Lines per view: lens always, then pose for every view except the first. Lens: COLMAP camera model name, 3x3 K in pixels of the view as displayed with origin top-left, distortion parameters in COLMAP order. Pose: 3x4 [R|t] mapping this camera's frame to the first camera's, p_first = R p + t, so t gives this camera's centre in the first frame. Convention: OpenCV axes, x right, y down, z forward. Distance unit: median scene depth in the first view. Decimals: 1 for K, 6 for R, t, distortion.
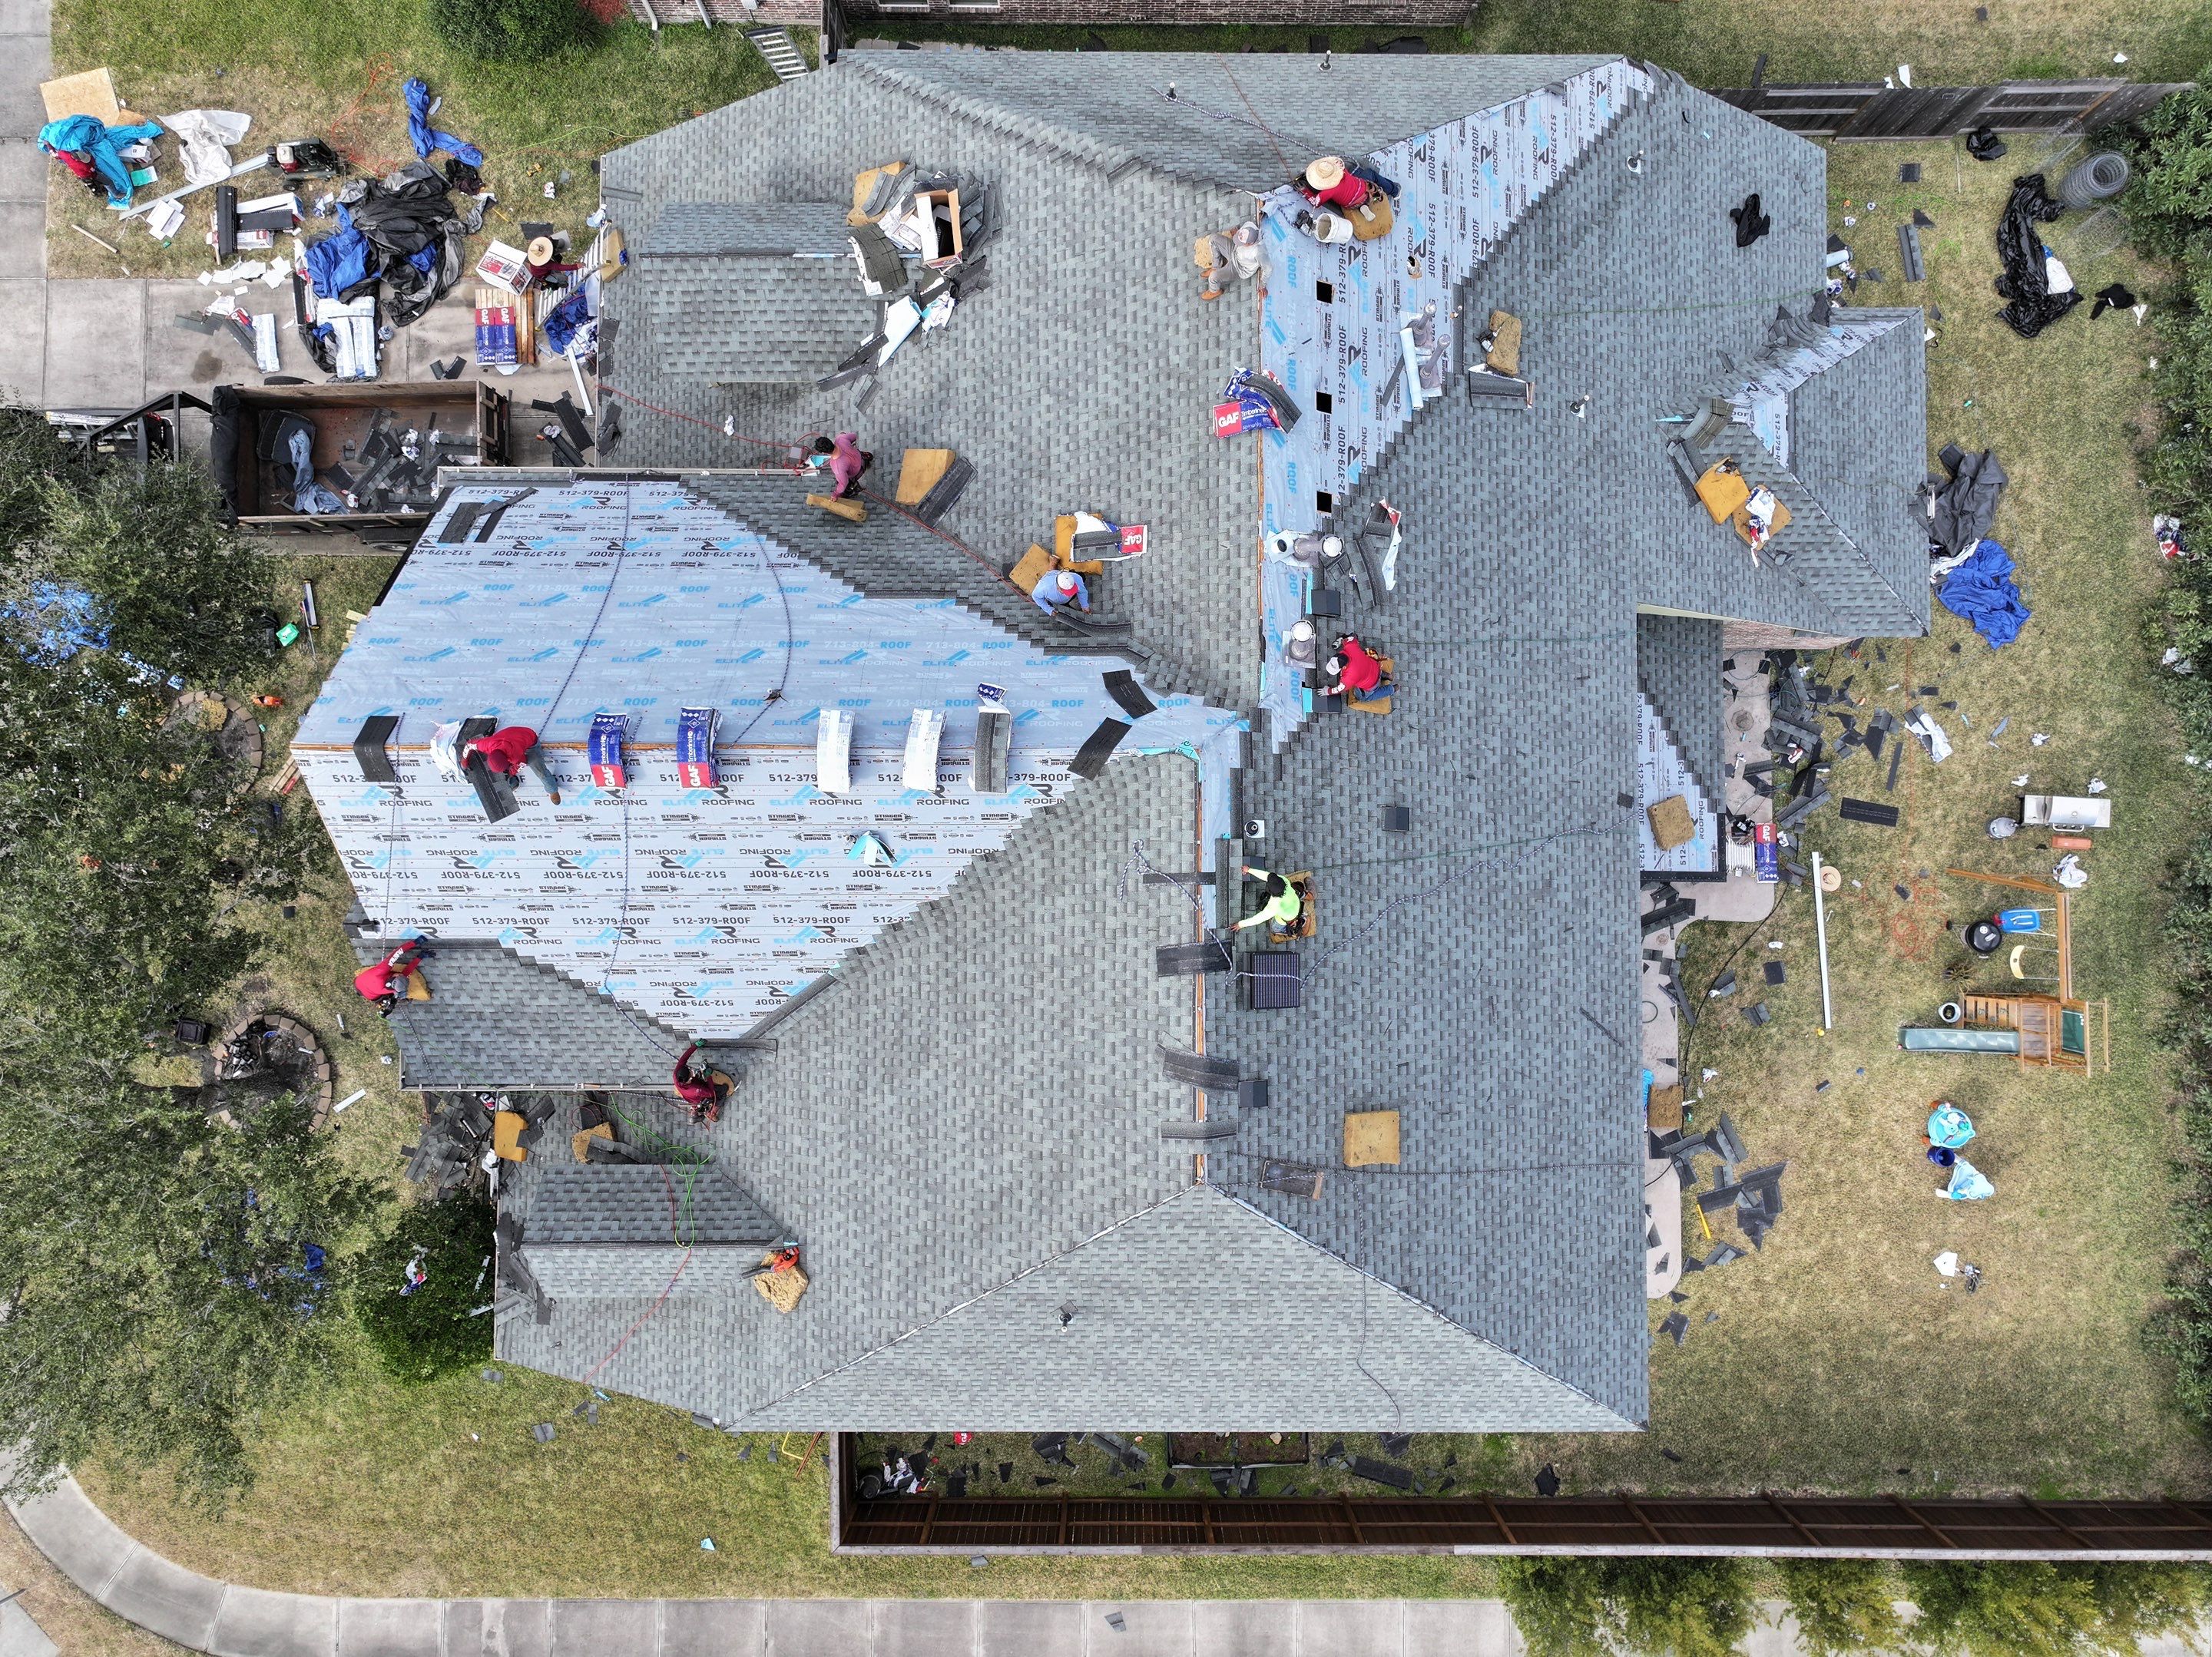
lens RADIAL K [[1550.9, 0, 1121.7], [0, 1550.9, 814.9], [0, 0, 1]] dist [-0.001486, 0.016783]
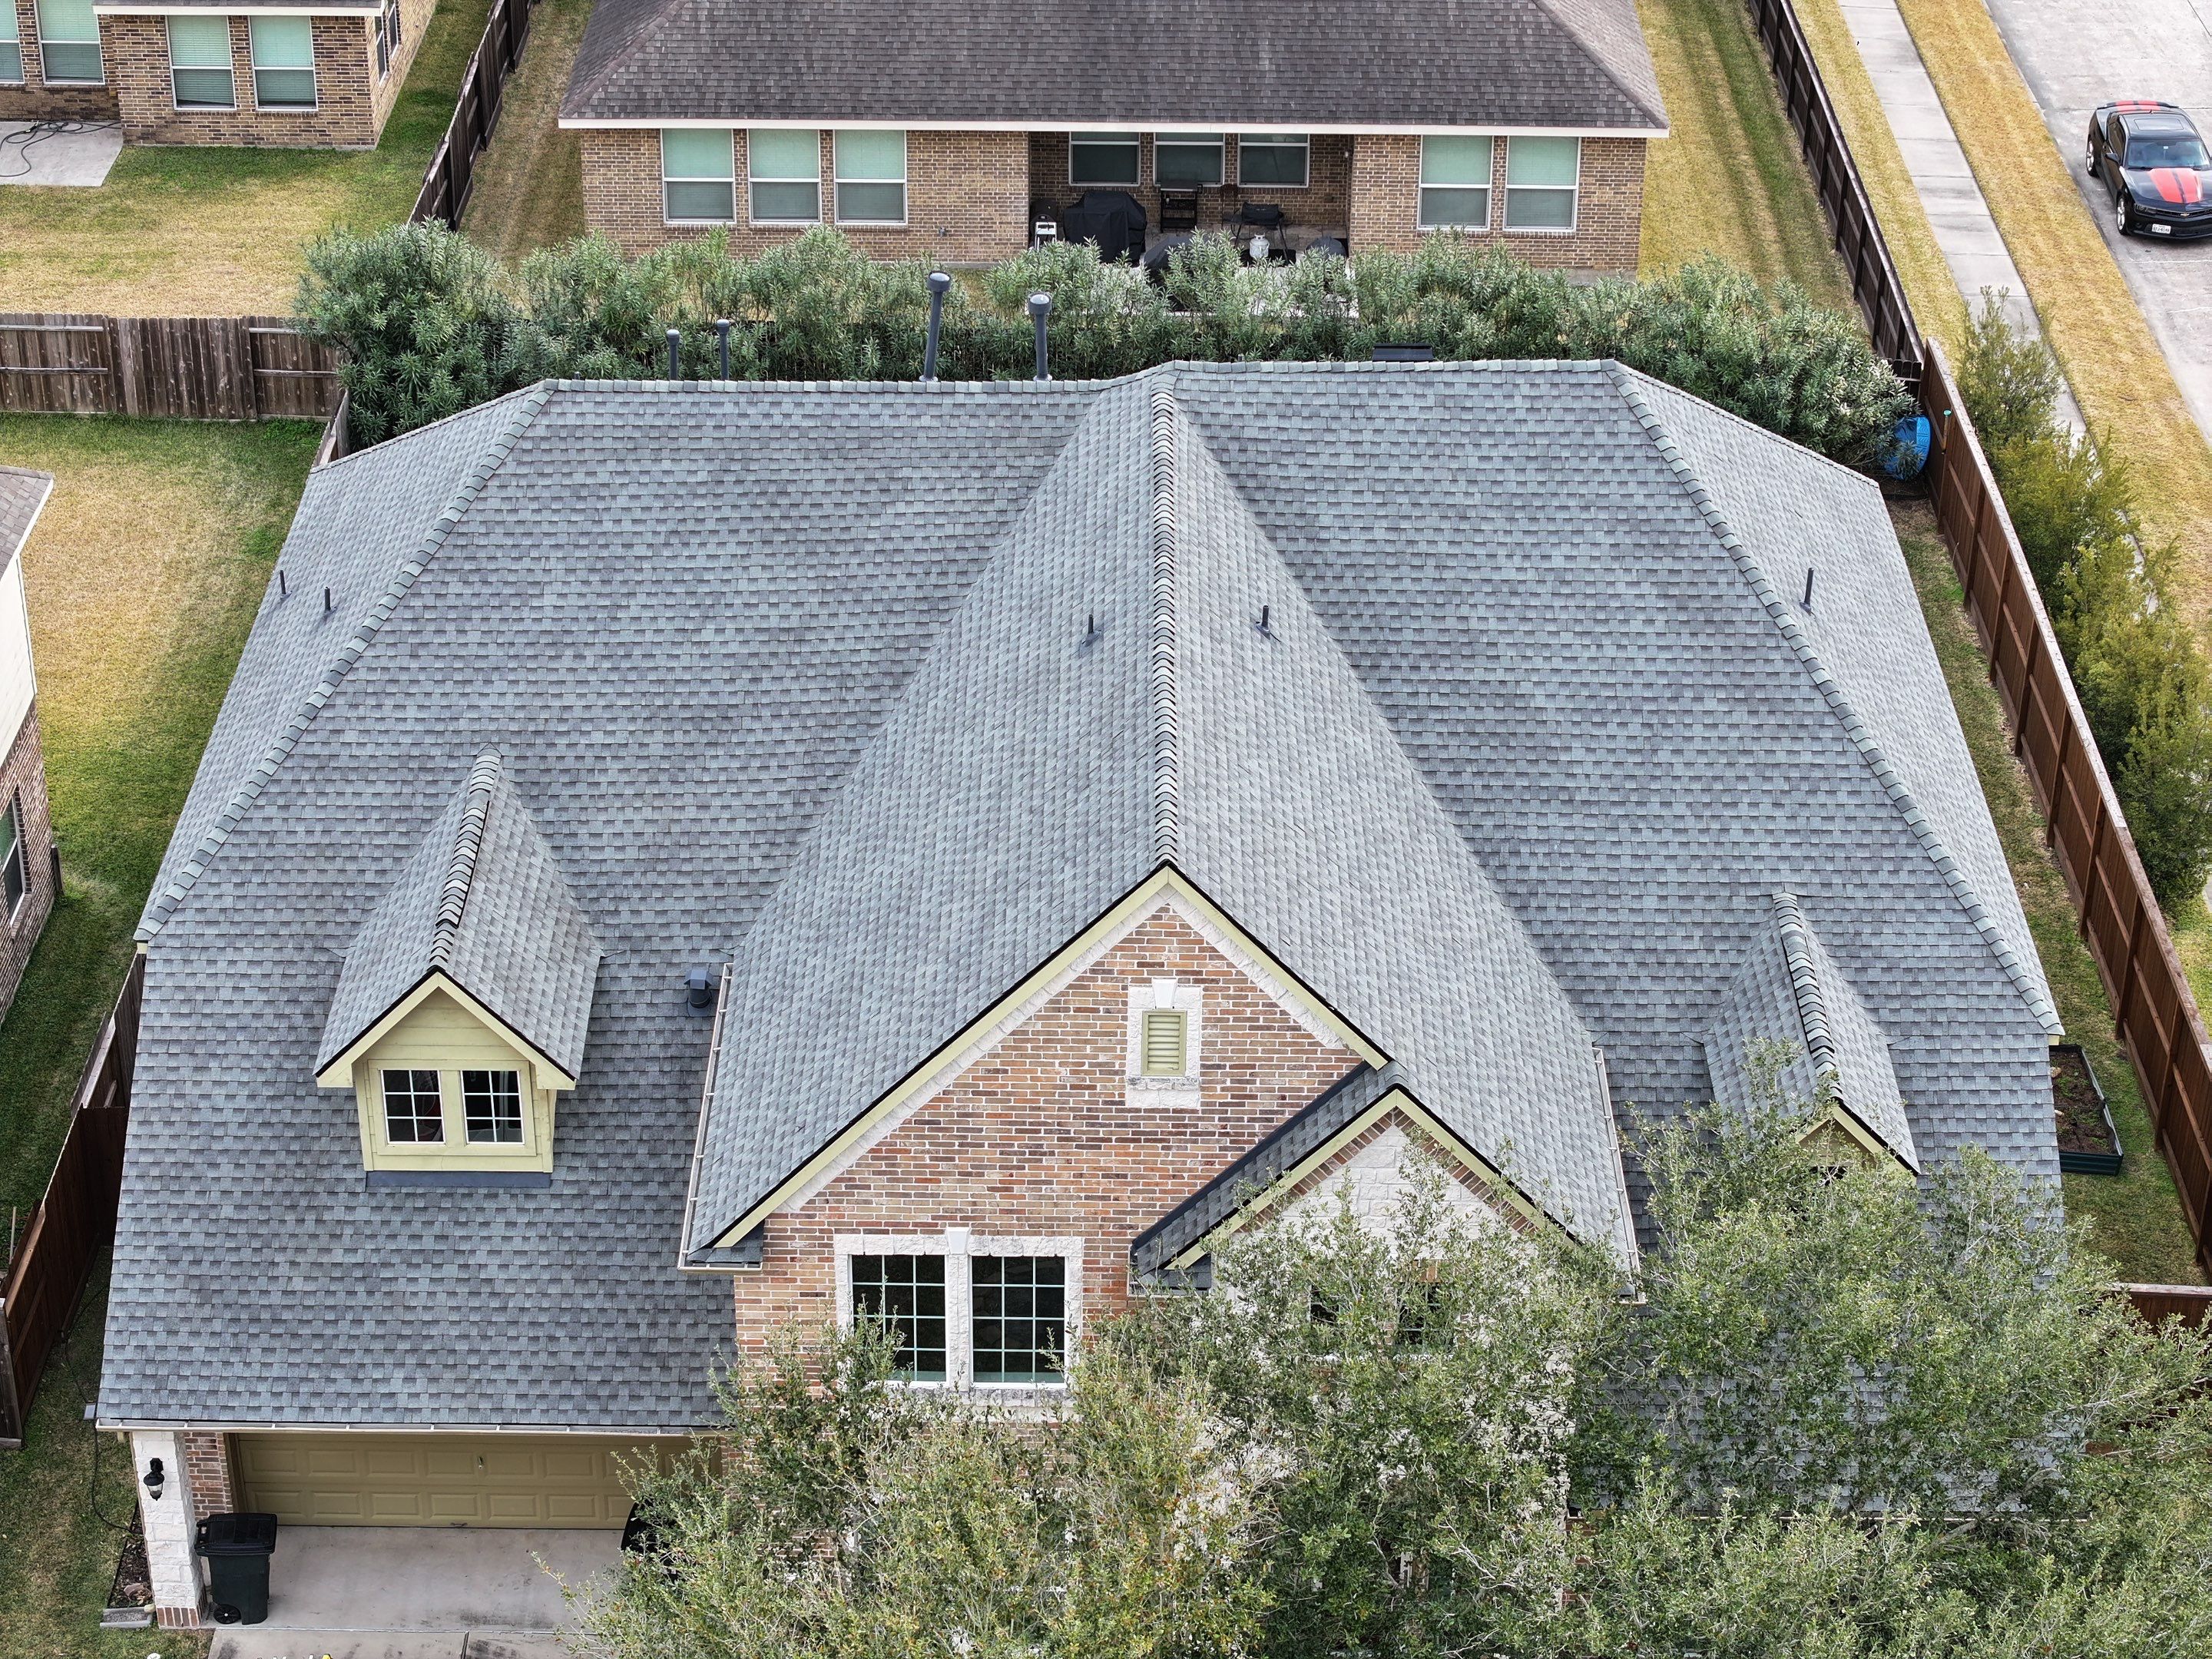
lens RADIAL K [[4398.2, 0, 1078.5], [0, 4398.2, 899.1], [0, 0, 1]] dist [-0.151506, 0.000000]
pose [[0.008822, -0.515360, 0.856928, -1.675685], [0.998403, 0.052360, 0.021211, -0.091704], [-0.055800, 0.855373, 0.514999, -0.064683]]
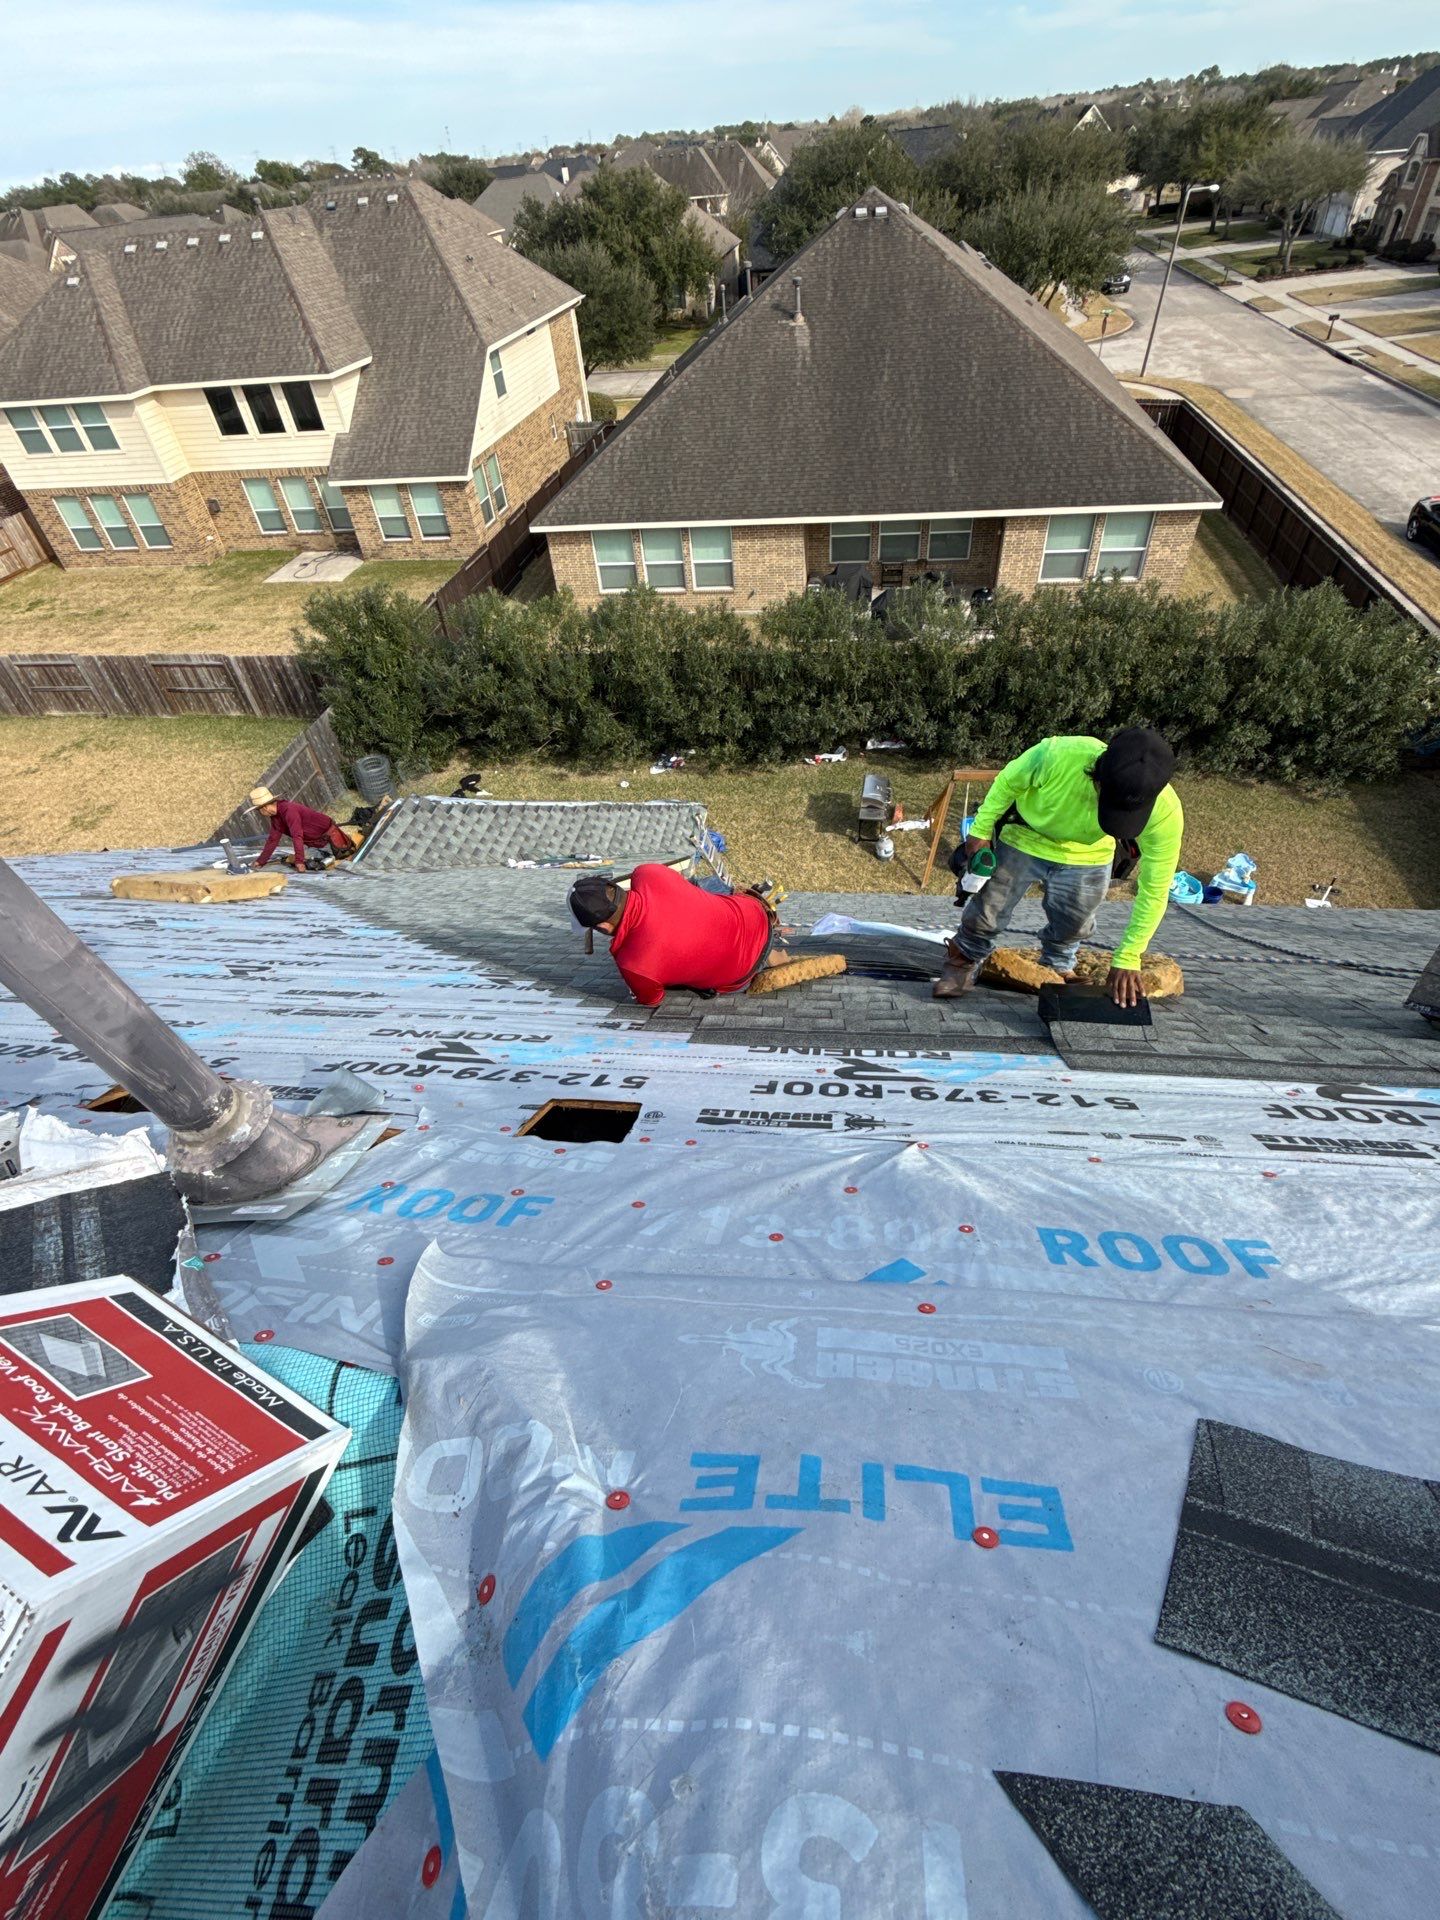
lens RADIAL K [[874.2, 0, 720.3], [0, 874.2, 966.6], [0, 0, 1]] dist [-0.000968, 0.000637]
pose [[0.133668, -0.693461, 0.707987, 0.047589], [0.990734, 0.076144, -0.112468, -0.035263], [0.024084, 0.716460, 0.697213, 0.674404]]
